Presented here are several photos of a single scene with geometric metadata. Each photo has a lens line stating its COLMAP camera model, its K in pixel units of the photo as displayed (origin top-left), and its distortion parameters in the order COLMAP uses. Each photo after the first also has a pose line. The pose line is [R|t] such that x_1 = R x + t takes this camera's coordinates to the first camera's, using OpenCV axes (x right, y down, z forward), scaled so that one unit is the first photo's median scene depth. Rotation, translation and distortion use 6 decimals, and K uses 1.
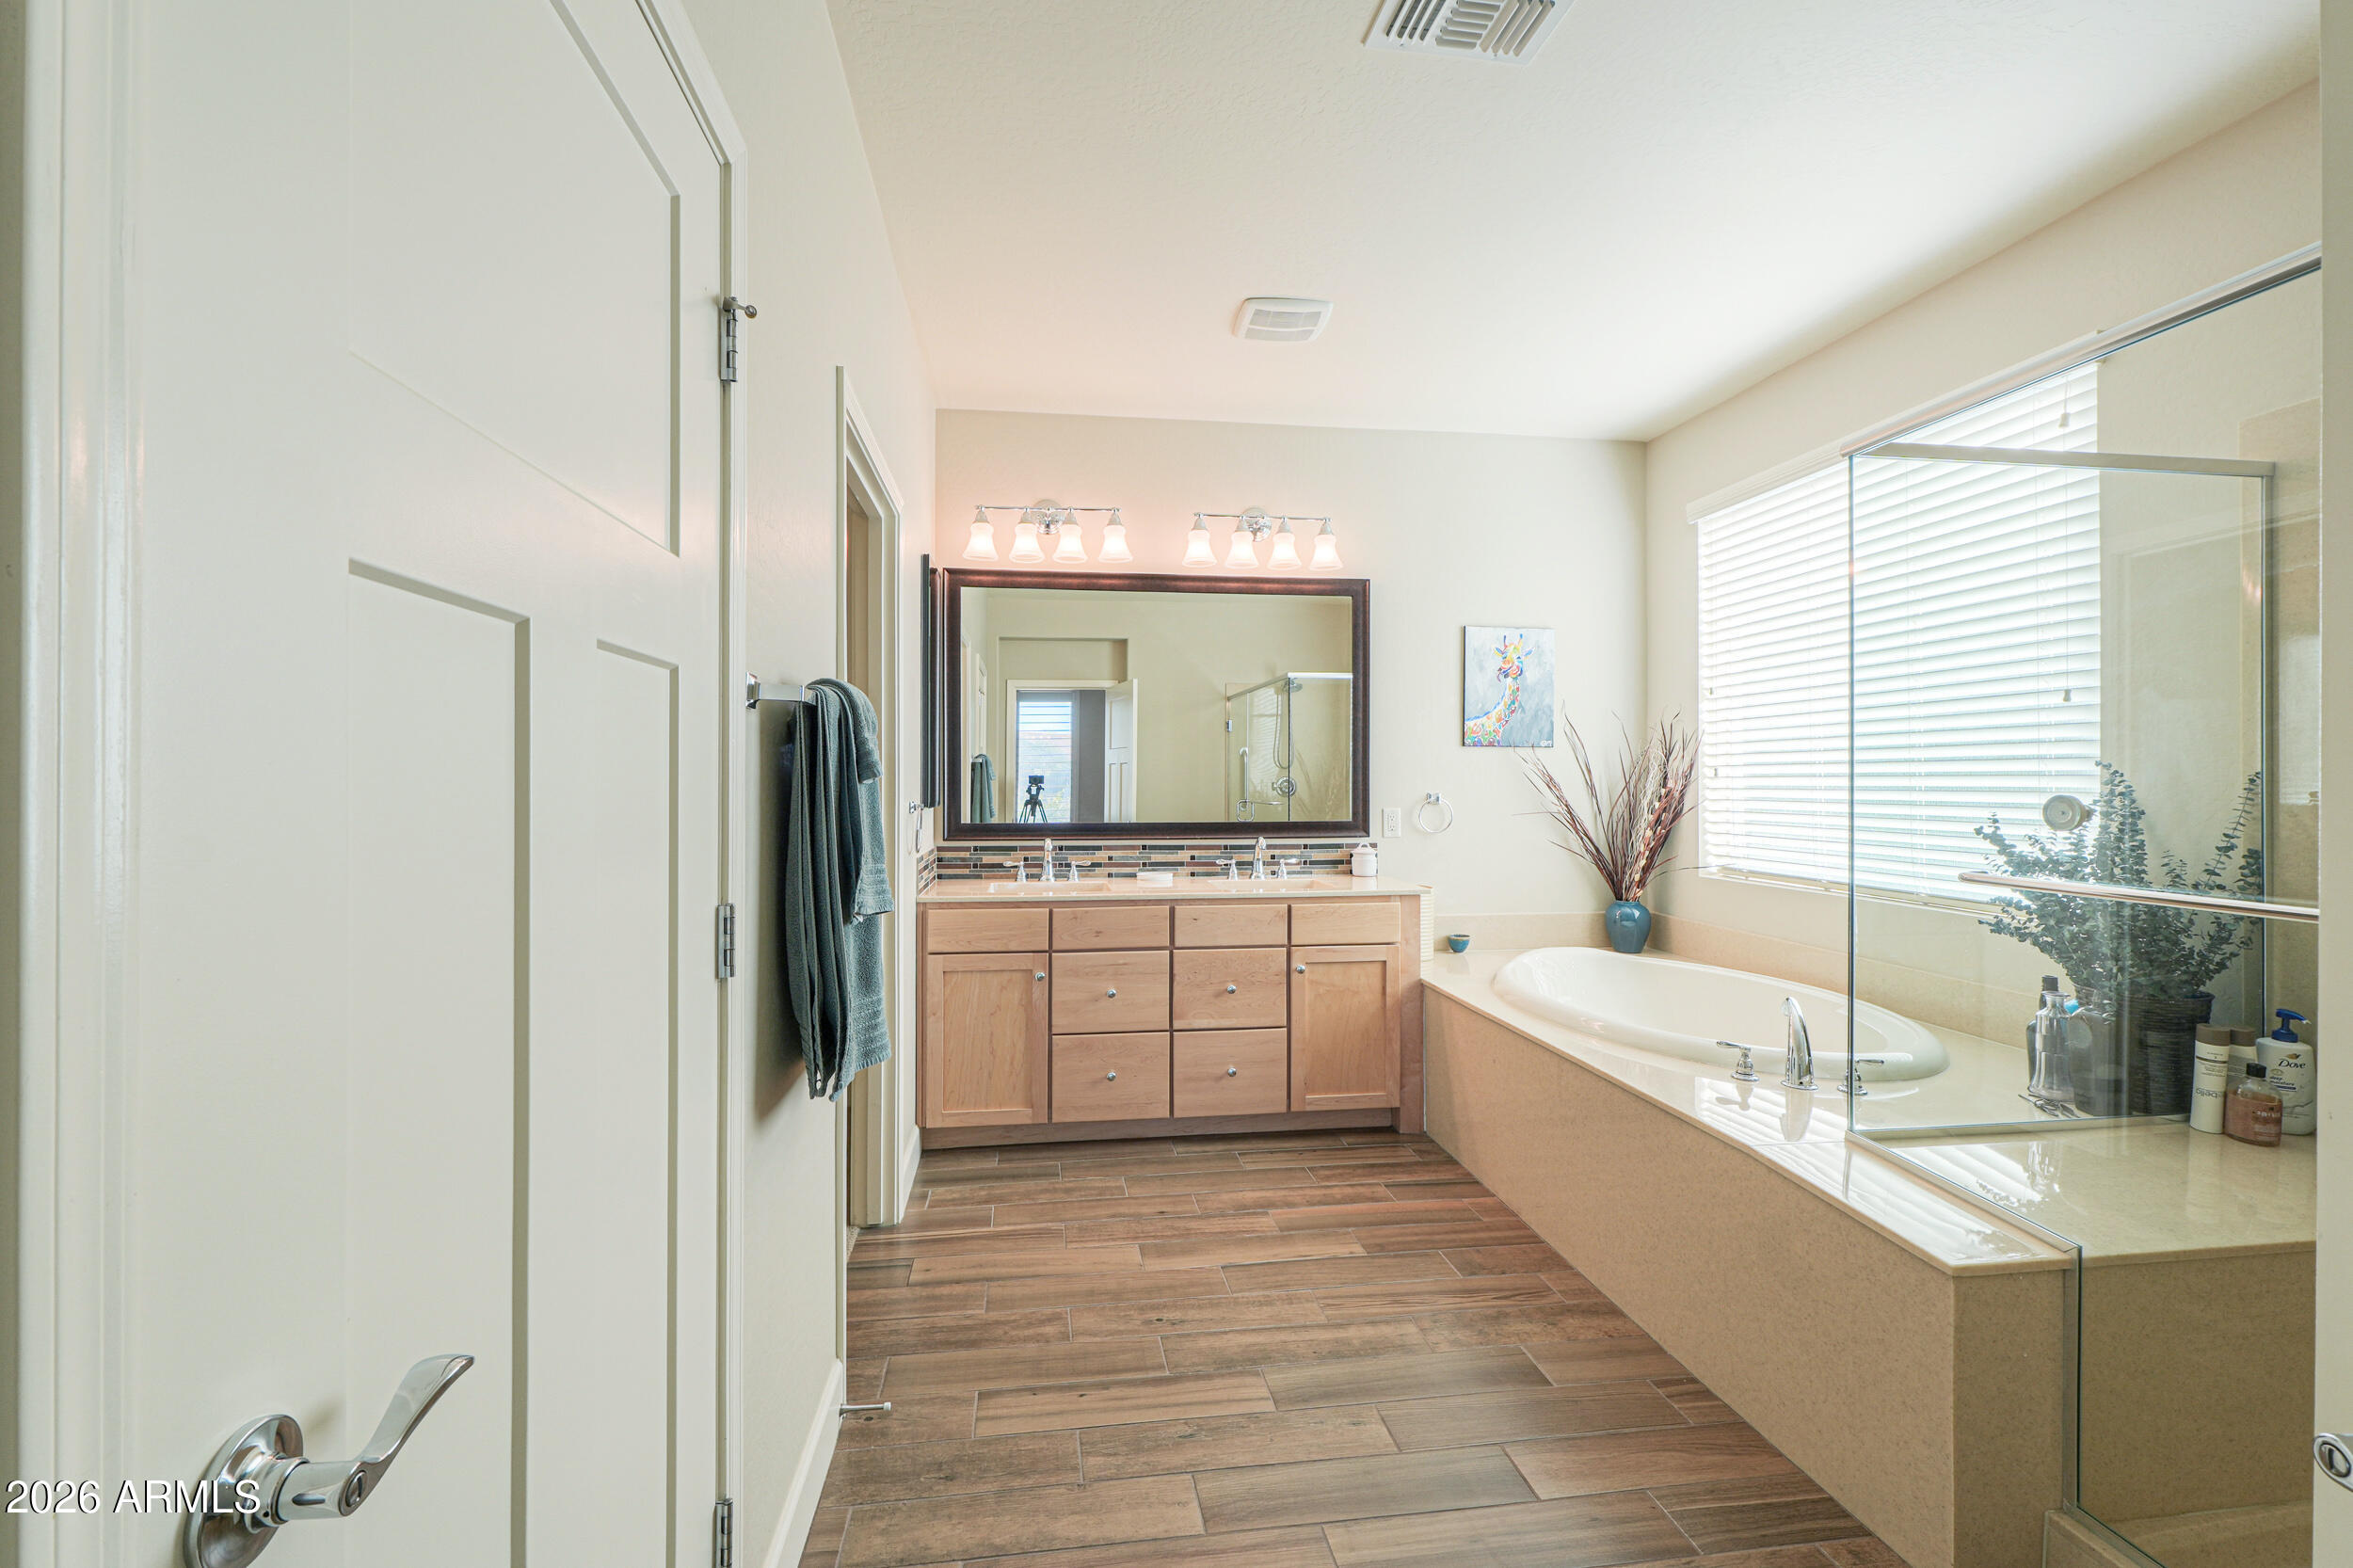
lens RADIAL K [[998.7, 0, 1168.0], [0, 998.7, 777.8], [0, 0, 1]] dist [-0.008621, -0.000333]
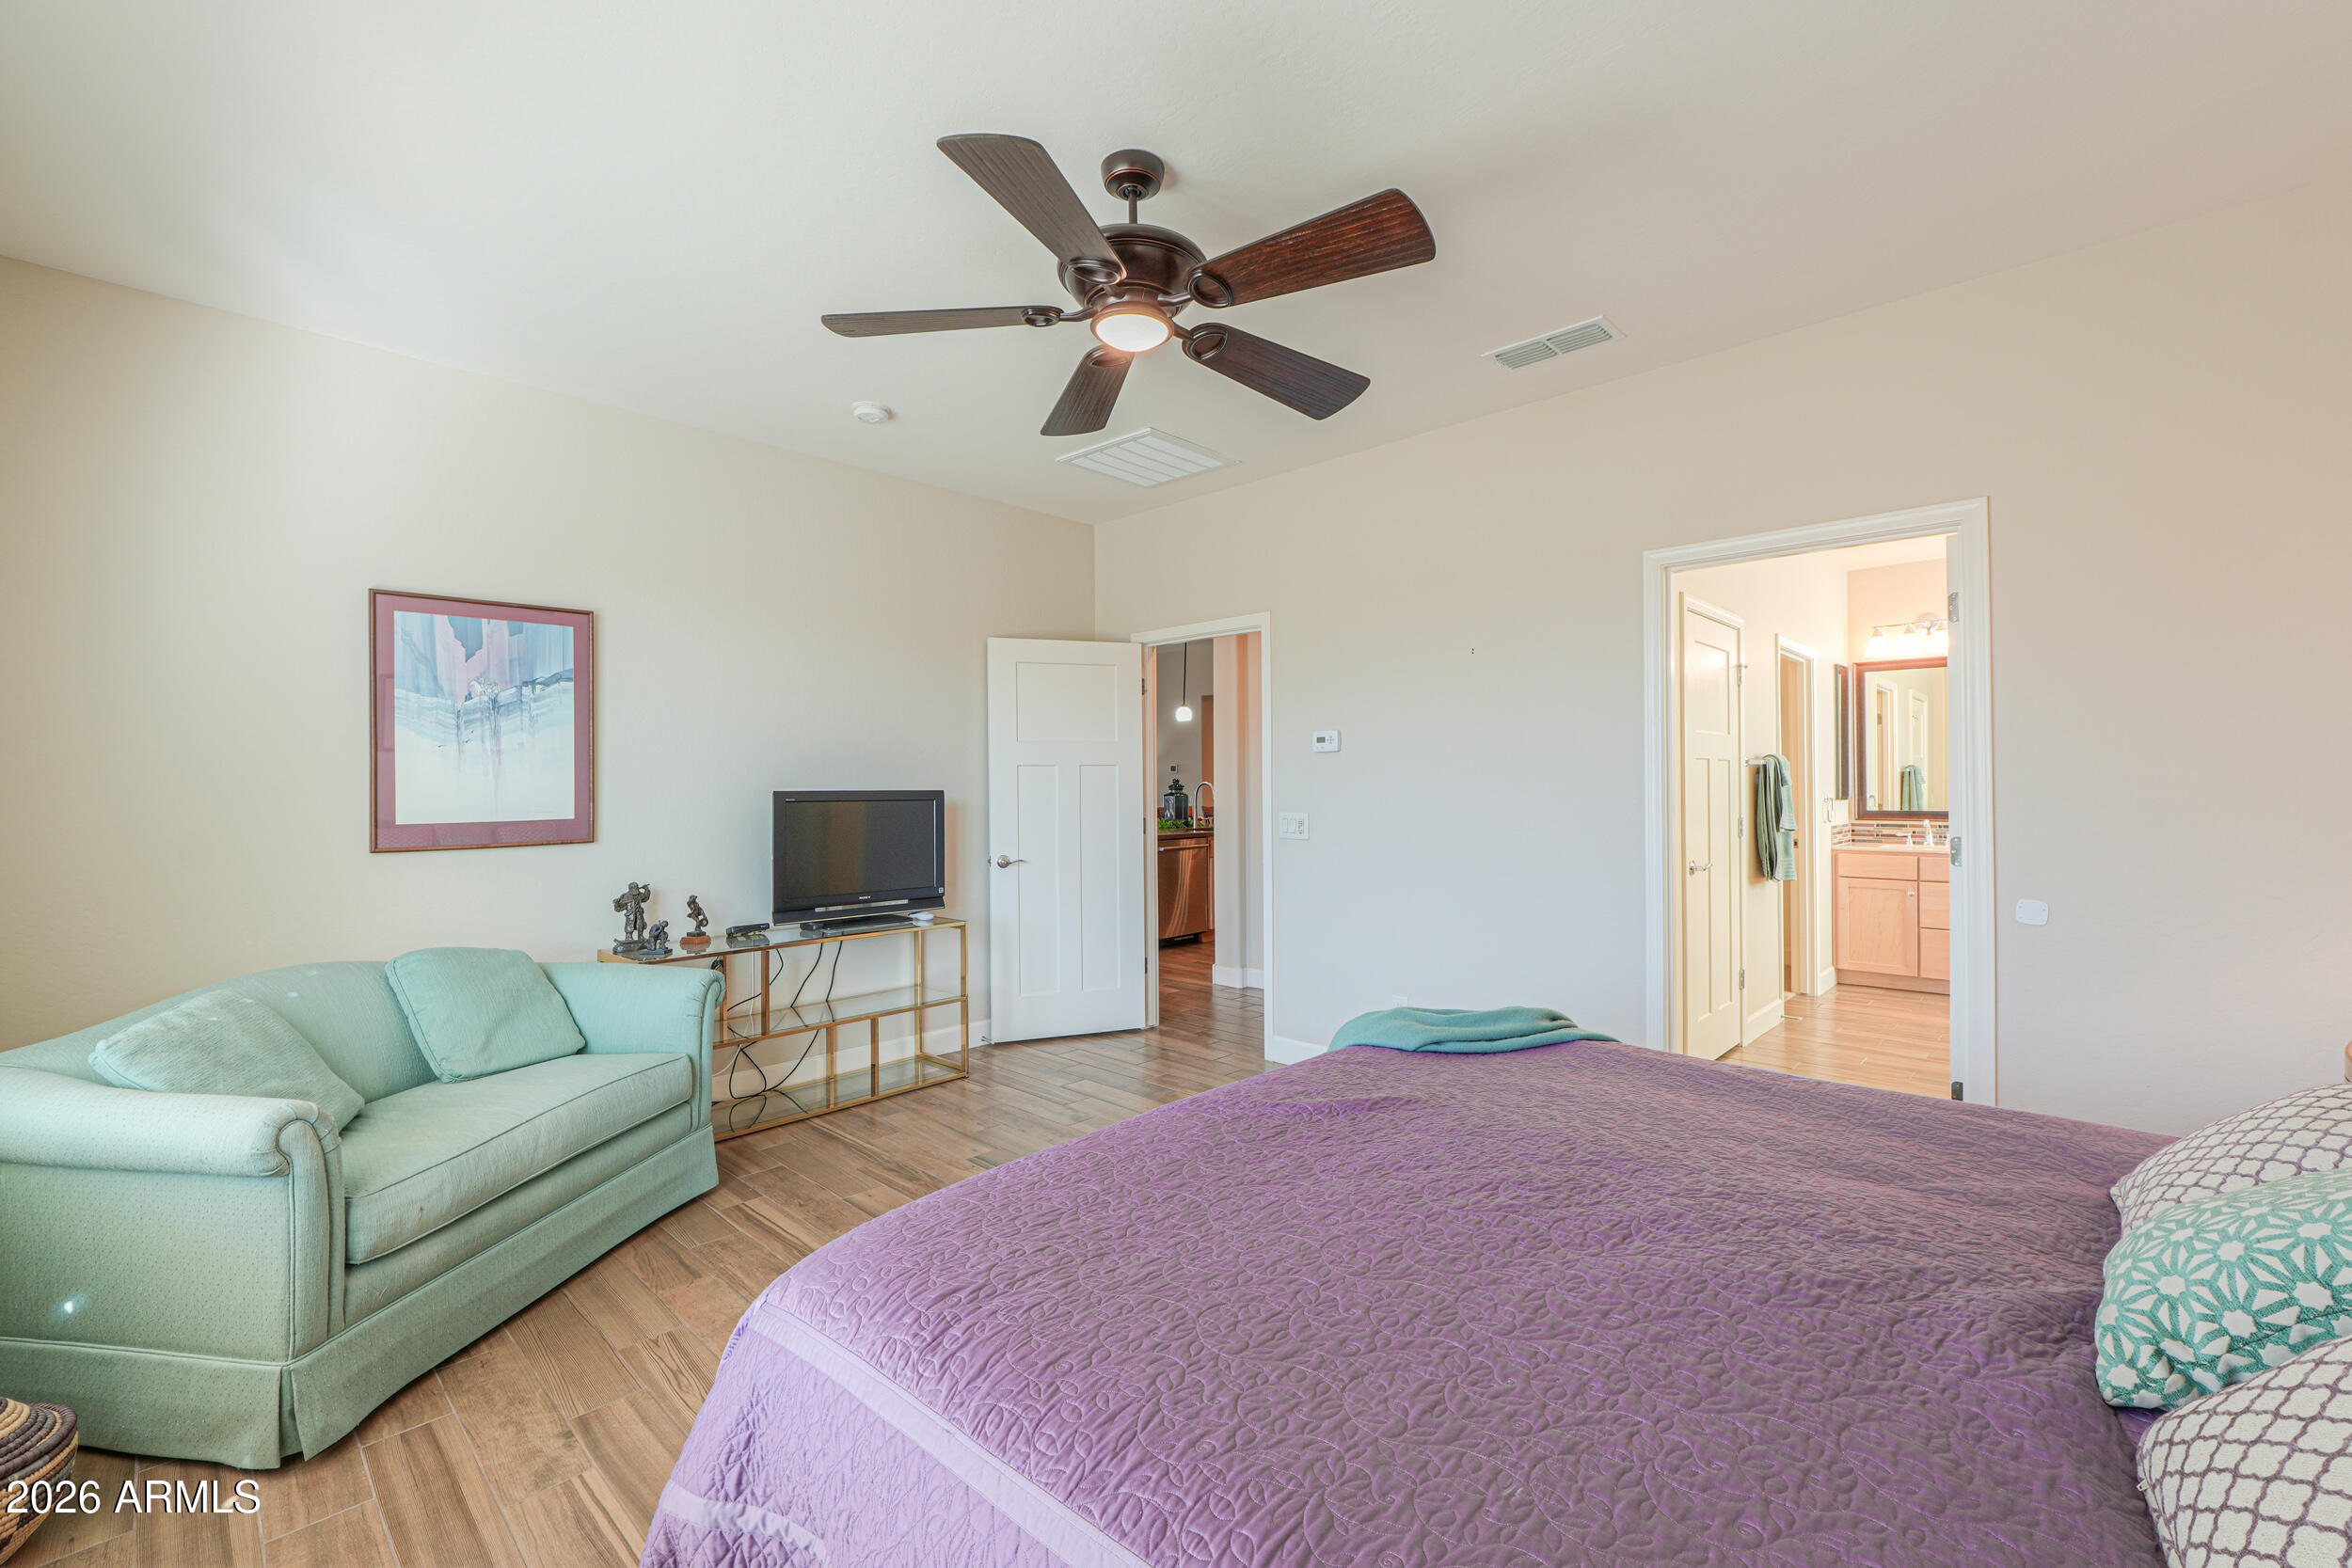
lens RADIAL K [[998.2, 0, 1168.7], [0, 998.2, 775.6], [0, 0, 1]] dist [-0.008621, -0.000333]
pose [[0.623096, -0.013048, -0.782036, 0.440304], [0.007582, 0.999915, -0.010642, -0.005605], [0.782108, 0.000702, 0.623142, -1.159033]]
